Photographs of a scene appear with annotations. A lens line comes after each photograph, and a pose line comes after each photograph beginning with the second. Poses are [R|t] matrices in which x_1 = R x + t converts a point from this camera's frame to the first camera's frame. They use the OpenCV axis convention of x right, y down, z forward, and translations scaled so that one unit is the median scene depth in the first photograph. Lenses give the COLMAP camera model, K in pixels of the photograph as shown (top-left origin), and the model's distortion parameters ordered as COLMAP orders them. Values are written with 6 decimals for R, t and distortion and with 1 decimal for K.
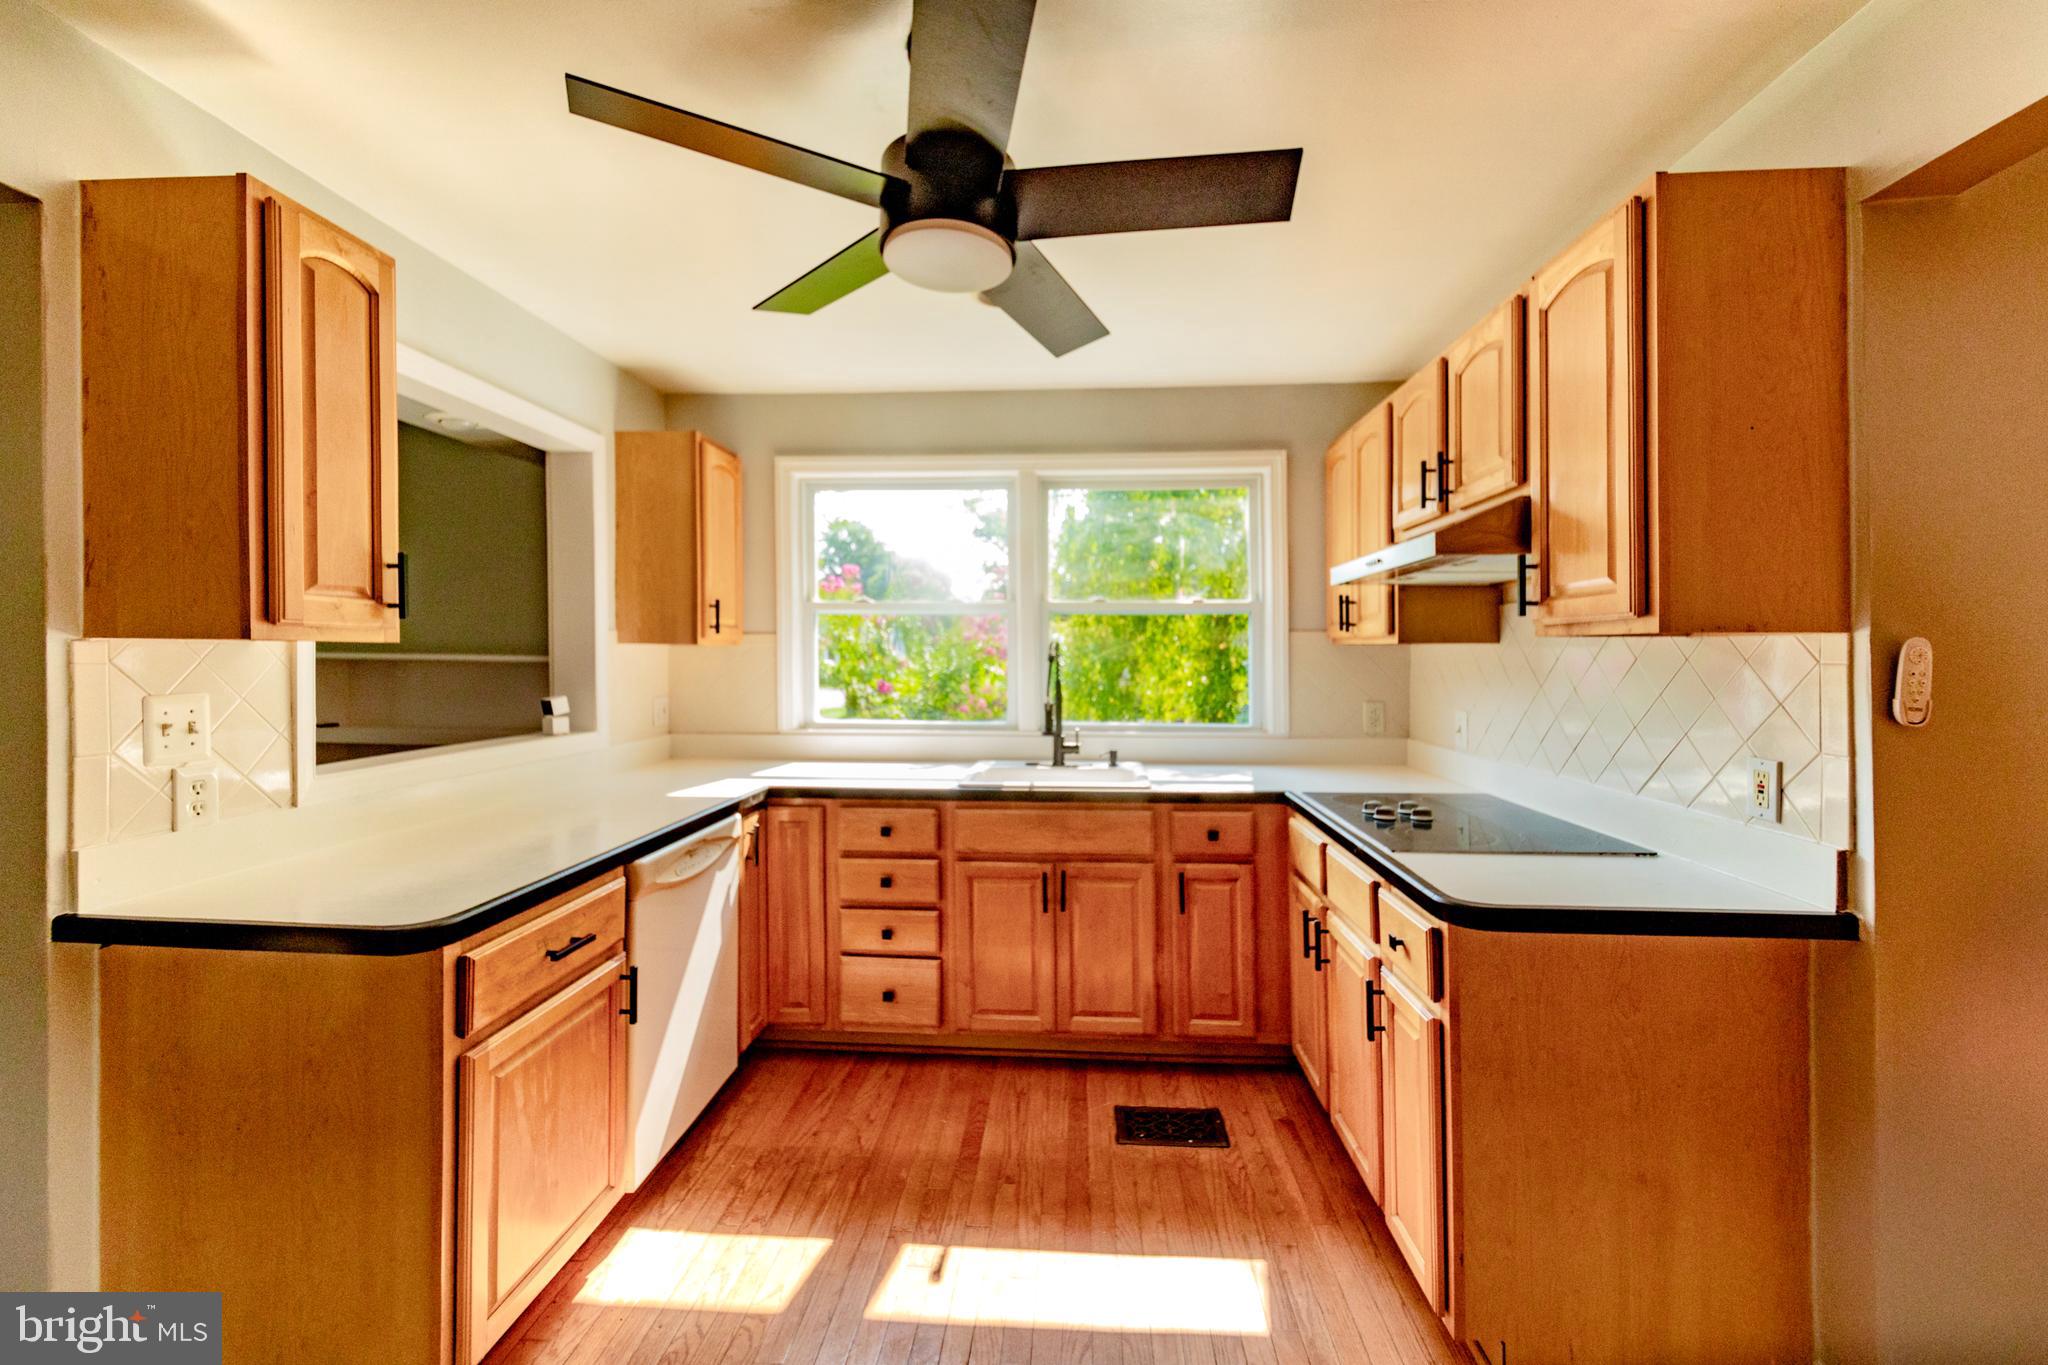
lens RADIAL K [[829.1, 0, 1018.9], [0, 829.1, 665.4], [0, 0, 1]] dist [0.004361, -0.005552]
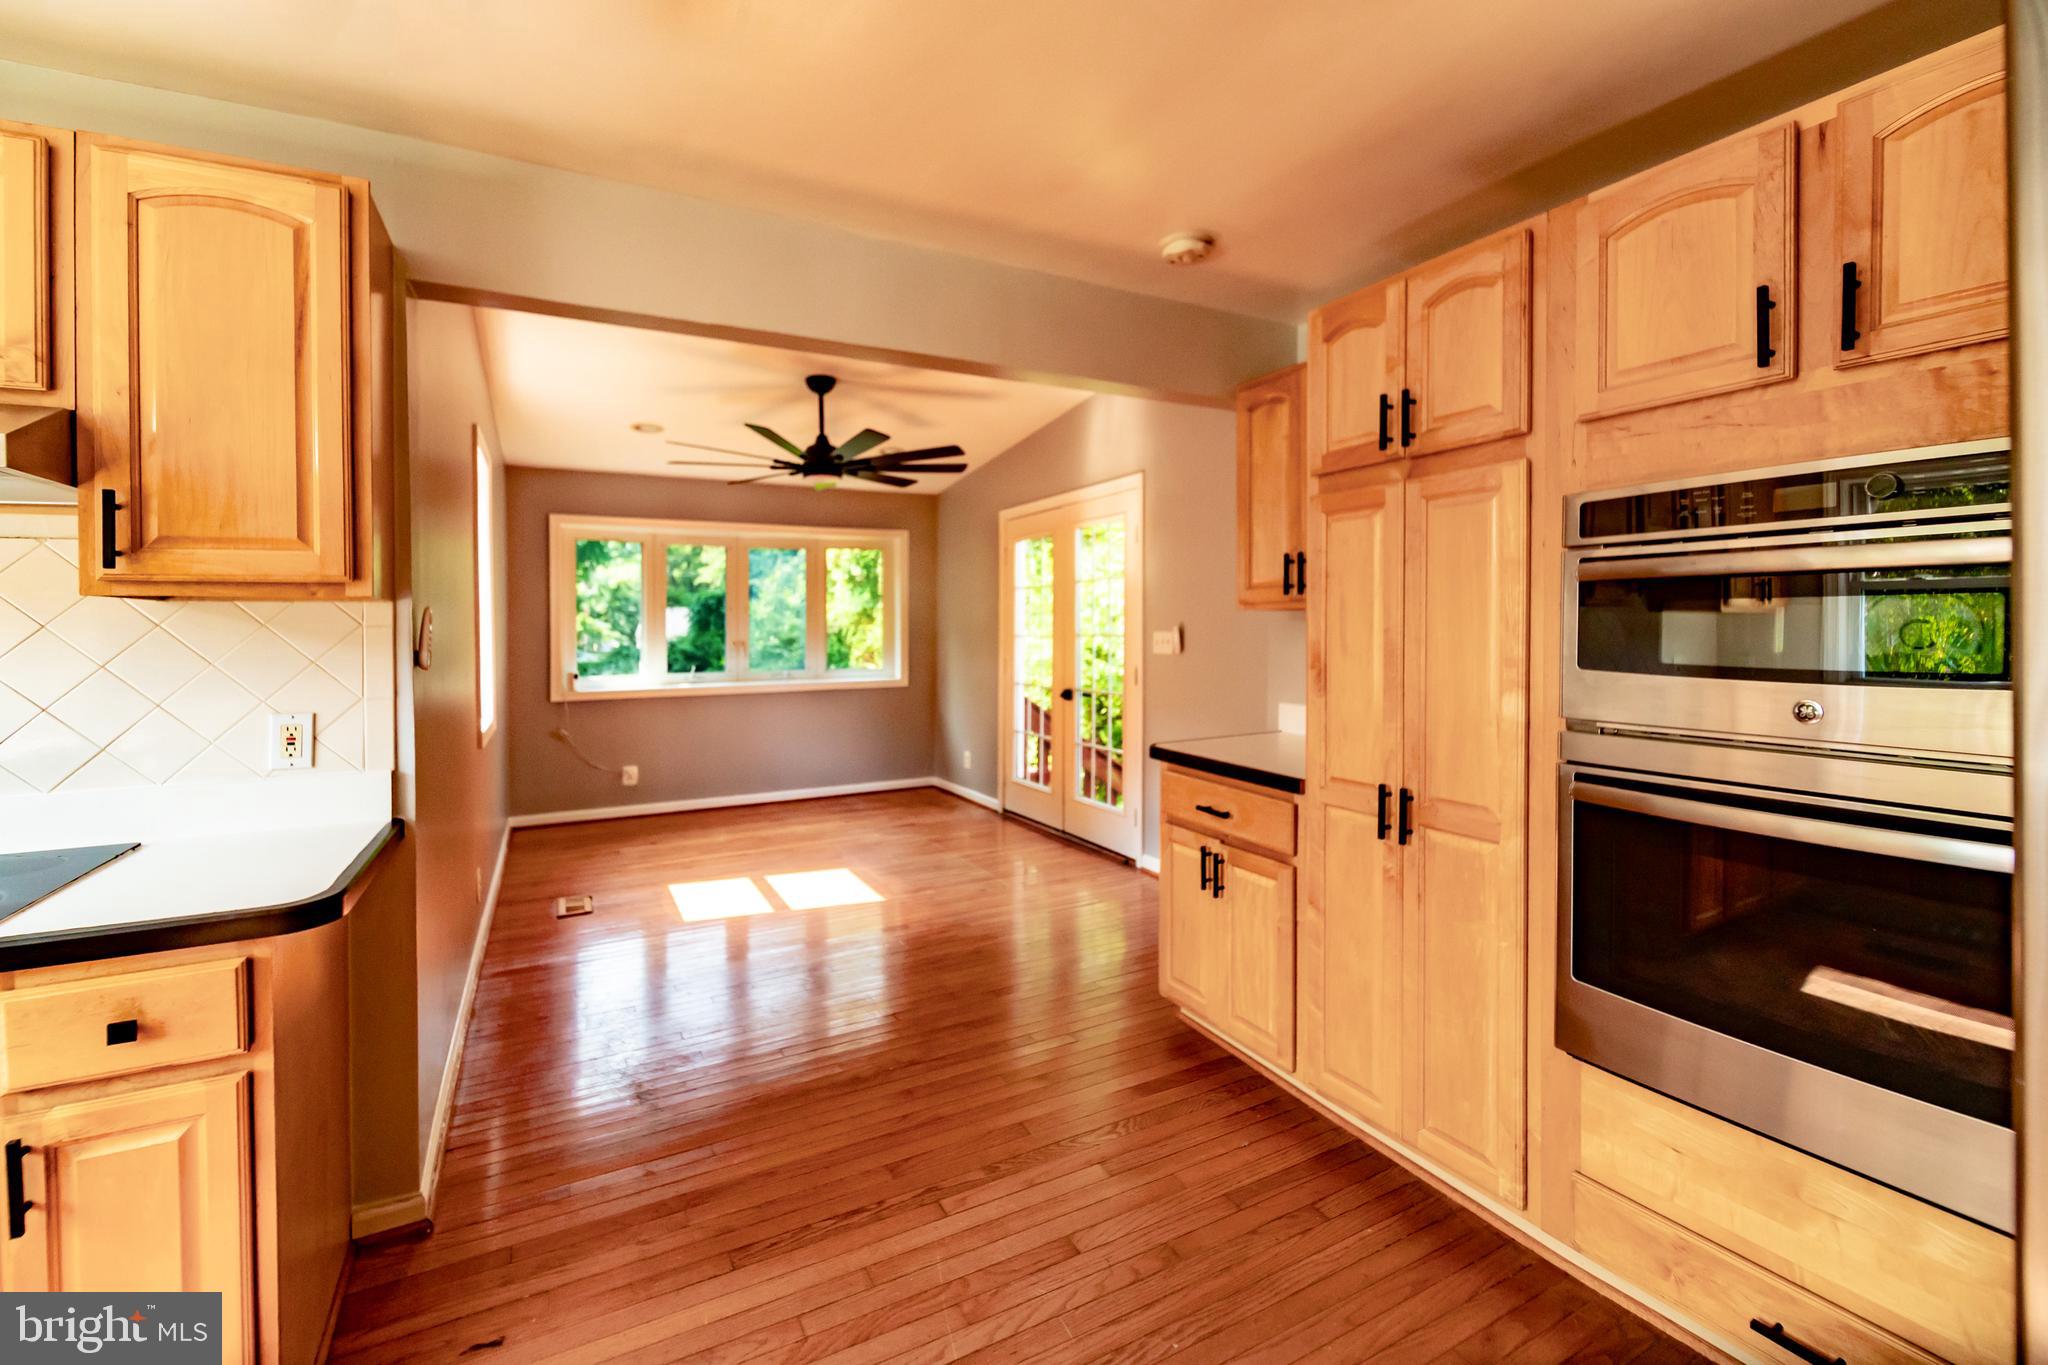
lens RADIAL K [[829.1, 0, 1019.1], [0, 829.1, 625.1], [0, 0, 1]] dist [0.004361, -0.005552]
pose [[-0.528878, 0.003084, 0.848692, -0.346877], [0.018895, 0.999788, 0.008142, 0.002388], [-0.848487, 0.020343, -0.528825, 0.472548]]
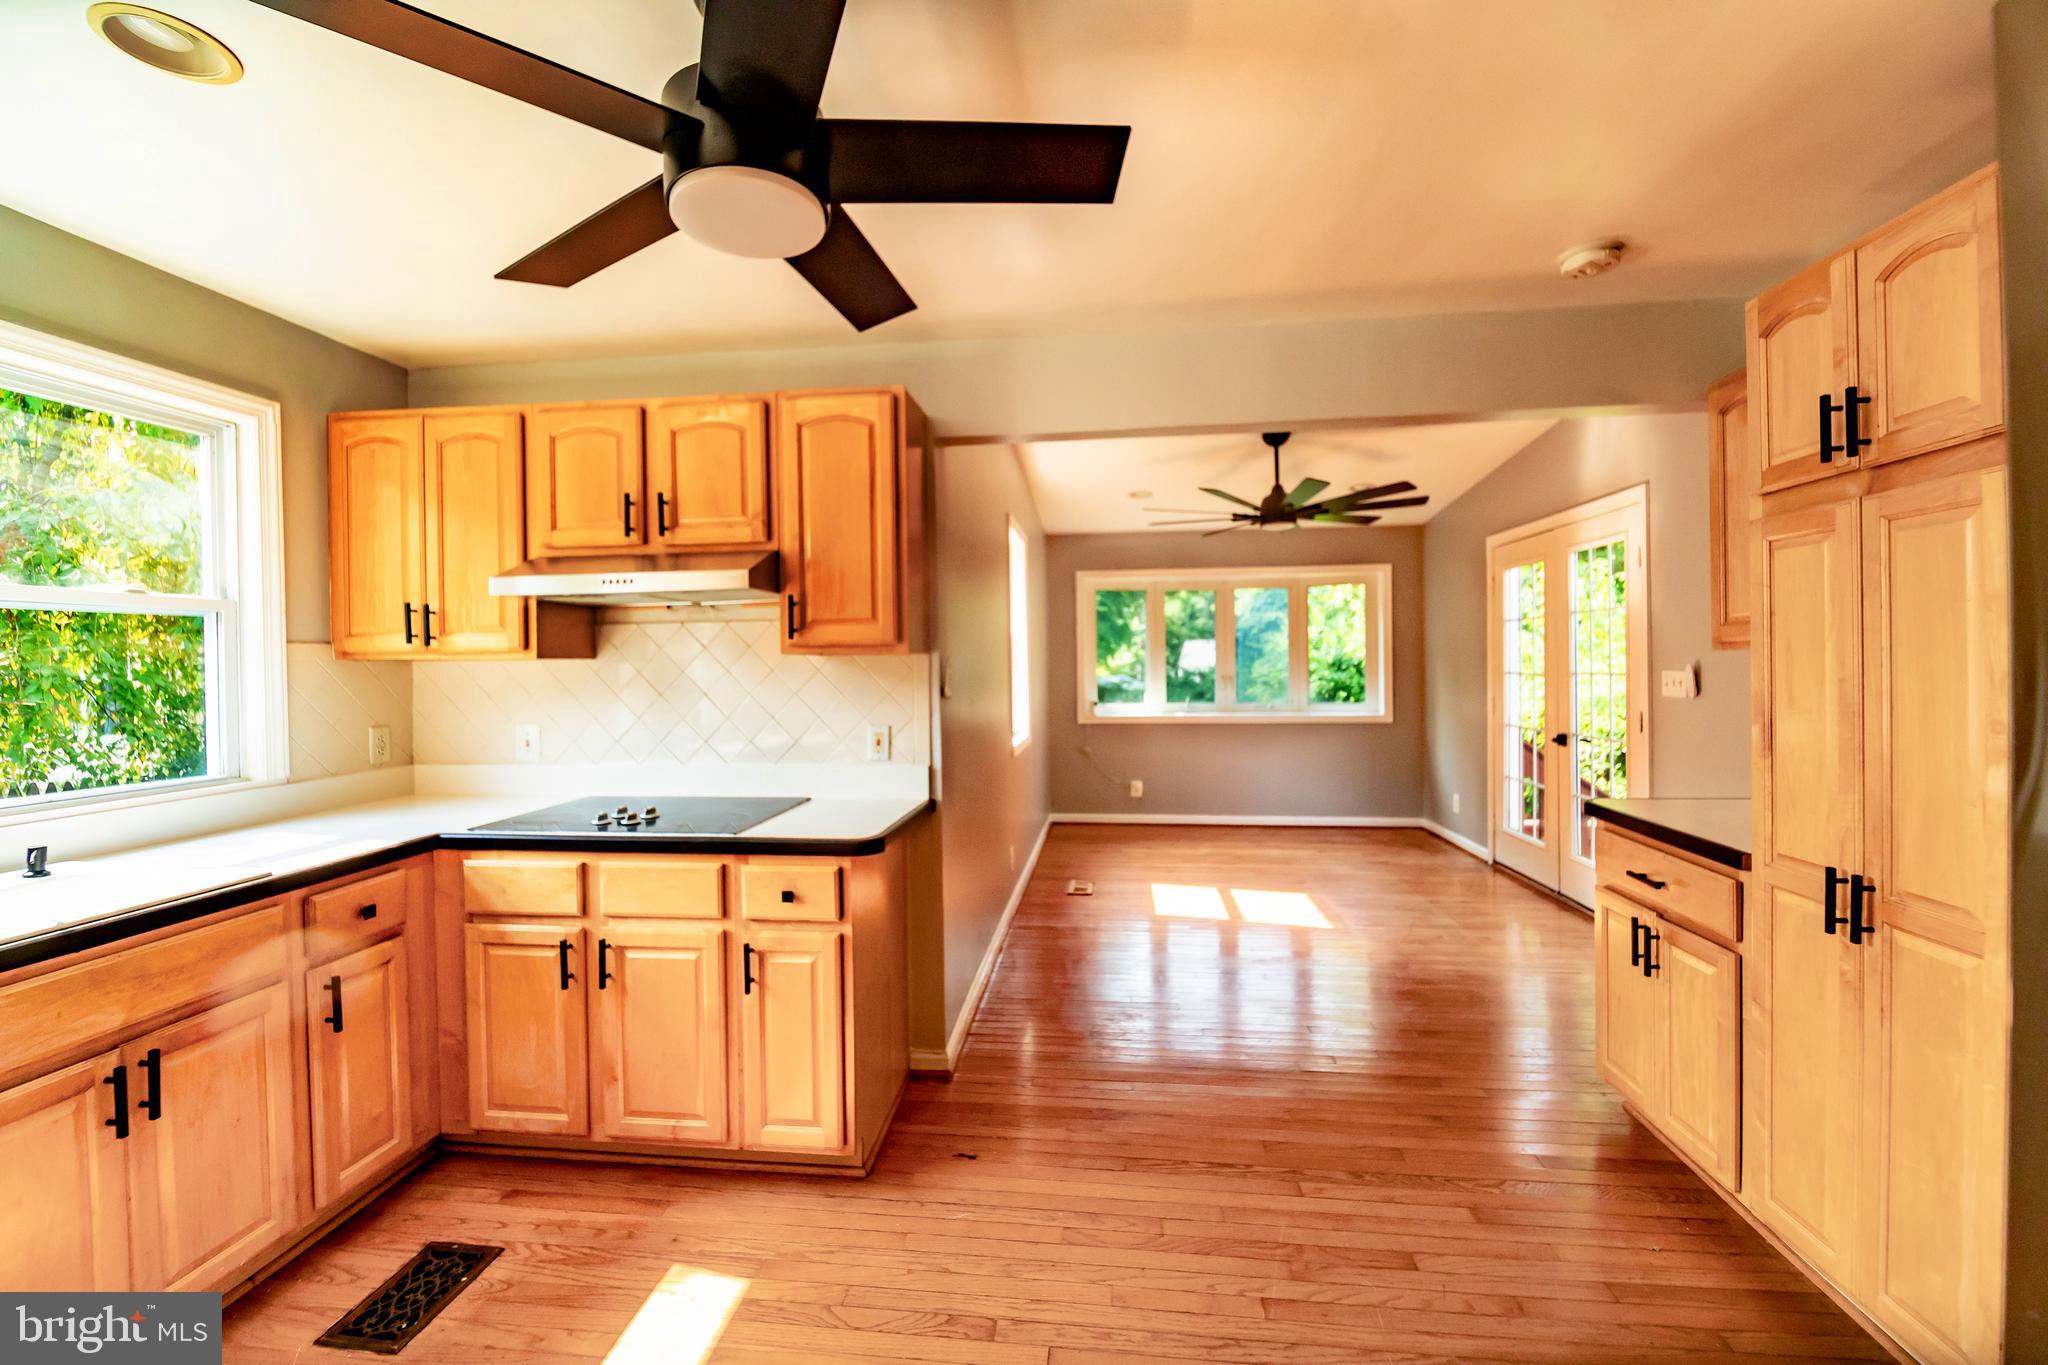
lens RADIAL K [[829.1, 0, 1051.3], [0, 829.1, 660.2], [0, 0, 1]] dist [0.004361, -0.005552]
pose [[0.037217, -0.002096, 0.999305, -0.522677], [0.025233, 0.999681, 0.001157, -0.010980], [-0.998989, 0.025173, 0.037258, 0.354304]]
